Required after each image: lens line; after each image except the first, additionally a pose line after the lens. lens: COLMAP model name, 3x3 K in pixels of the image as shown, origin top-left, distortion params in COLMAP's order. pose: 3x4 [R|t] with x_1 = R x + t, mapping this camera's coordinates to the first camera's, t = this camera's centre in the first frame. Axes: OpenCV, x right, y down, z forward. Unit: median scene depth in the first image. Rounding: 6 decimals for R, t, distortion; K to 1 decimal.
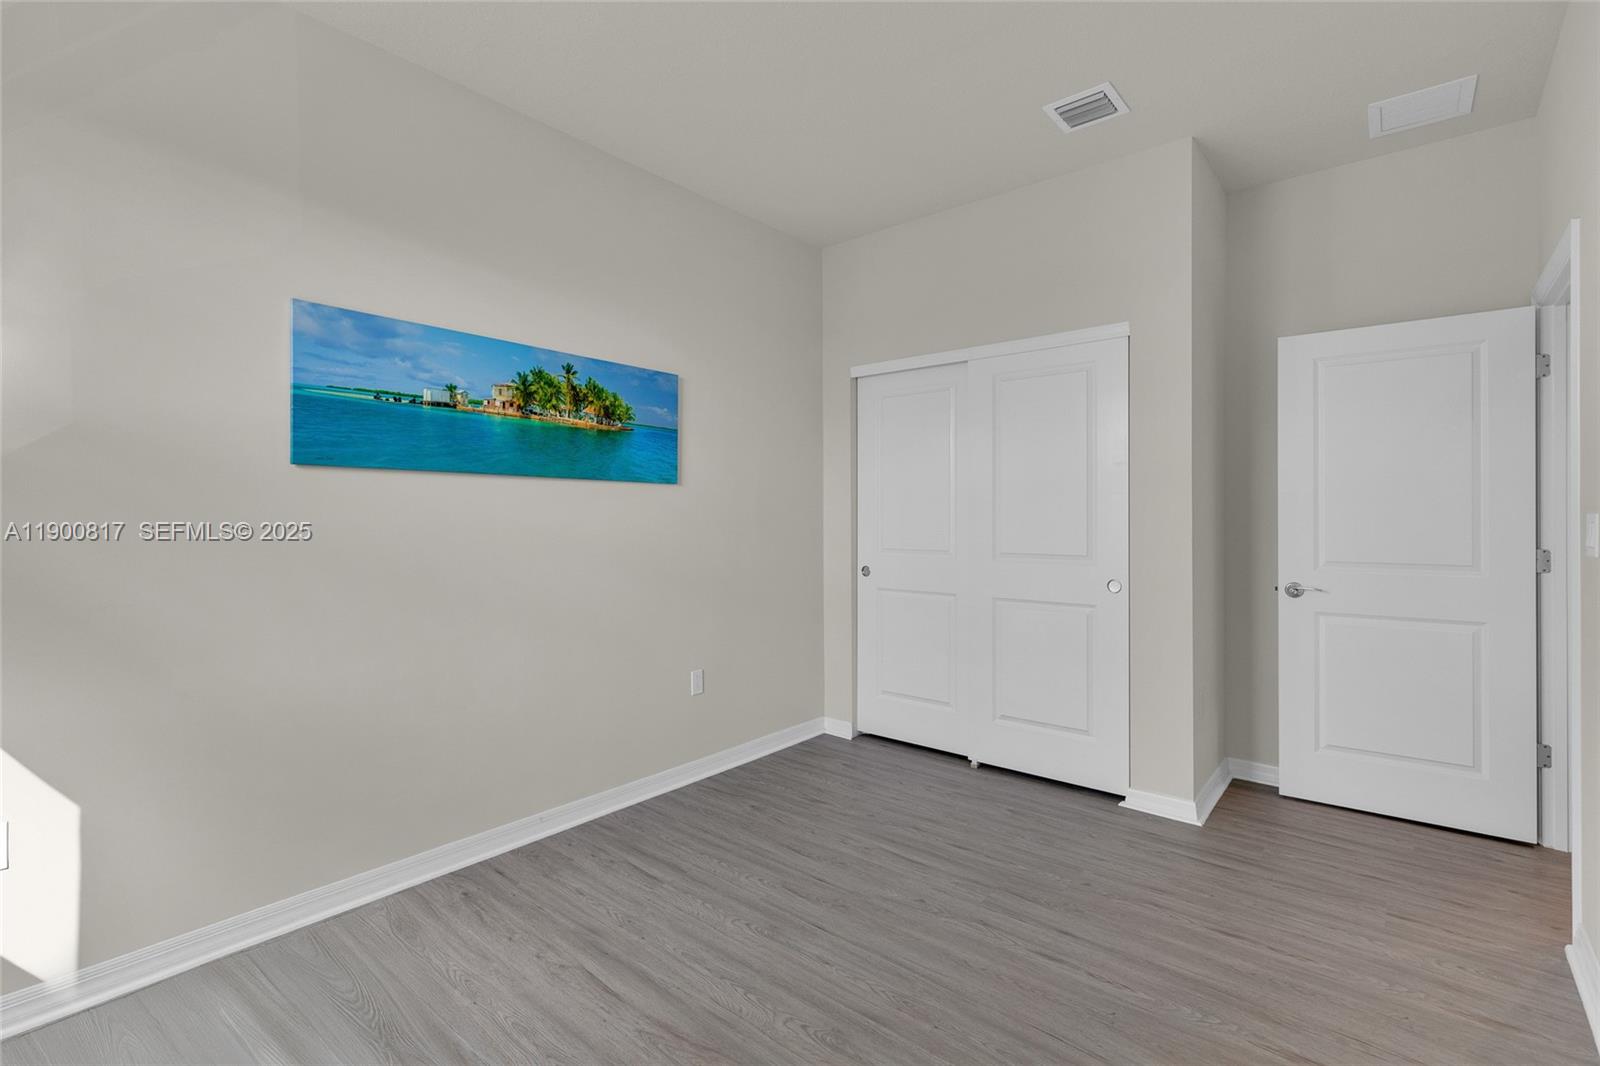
lens RADIAL K [[729.2, 0, 794.3], [0, 729.2, 519.9], [0, 0, 1]] dist [-0.004851, -0.000805]
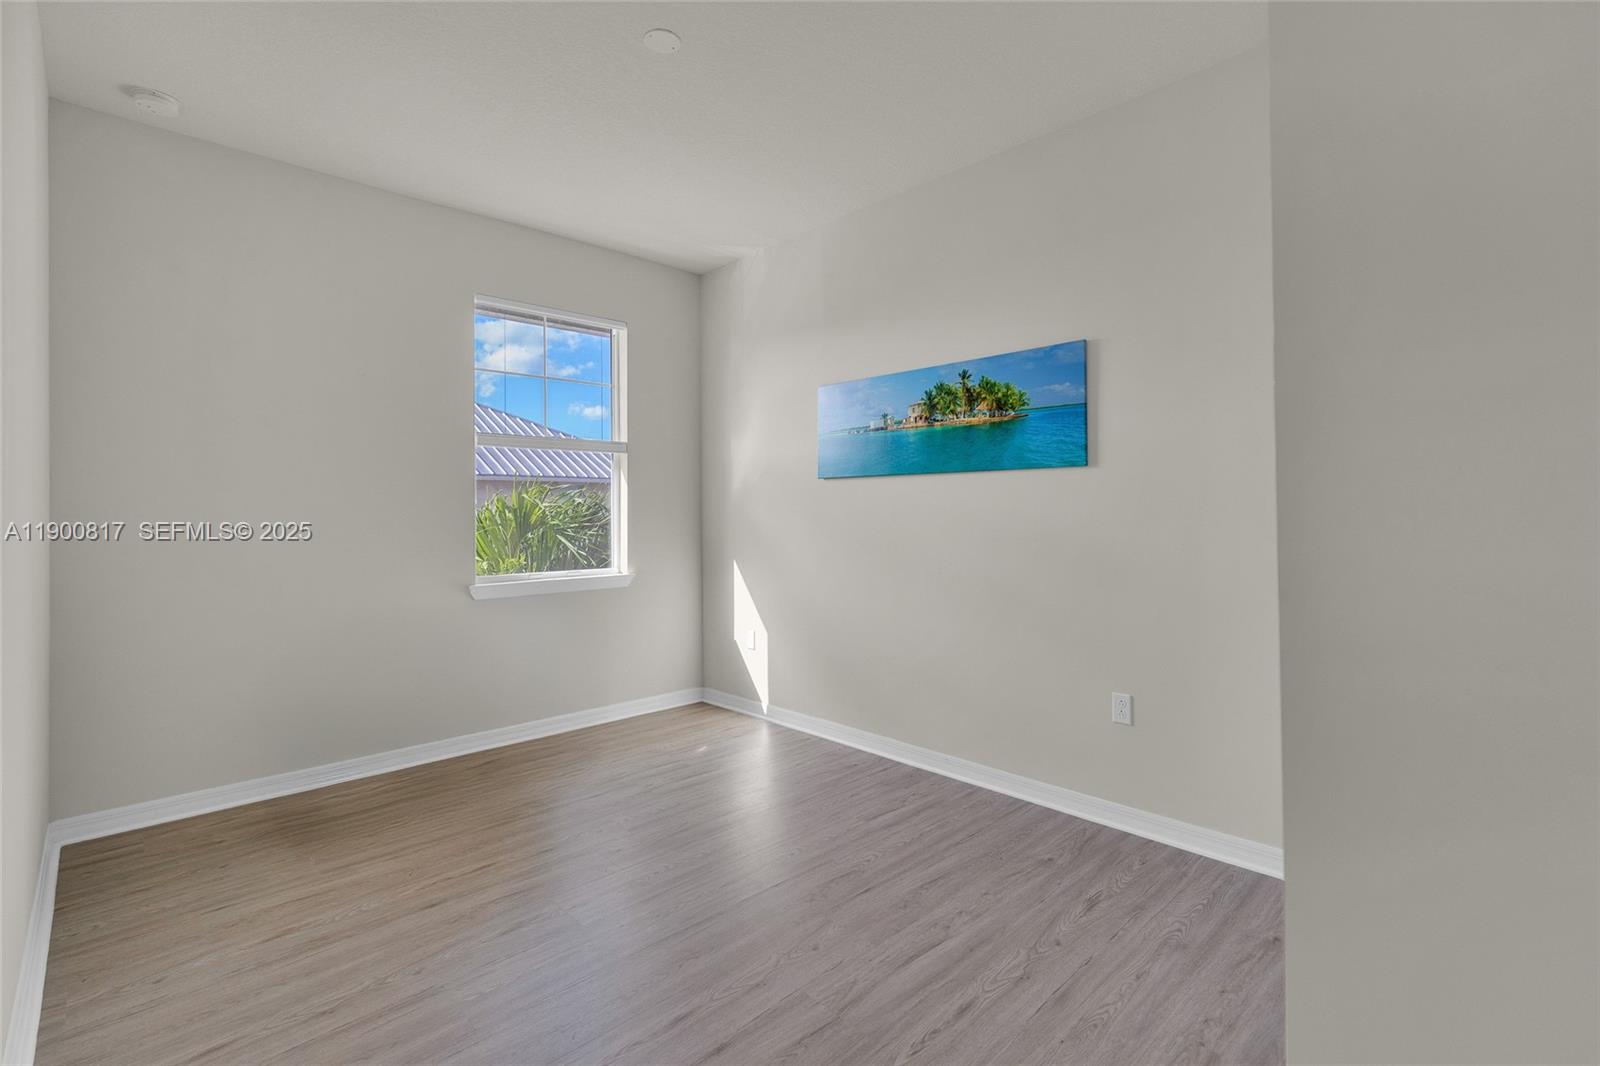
lens RADIAL K [[729.2, 0, 829.5], [0, 729.2, 523.7], [0, 0, 1]] dist [-0.004851, -0.000805]
pose [[-0.089916, 0.005824, -0.995932, 0.828188], [-0.006542, 0.999958, 0.006438, 0.017486], [0.995928, 0.007094, -0.089874, 0.888511]]
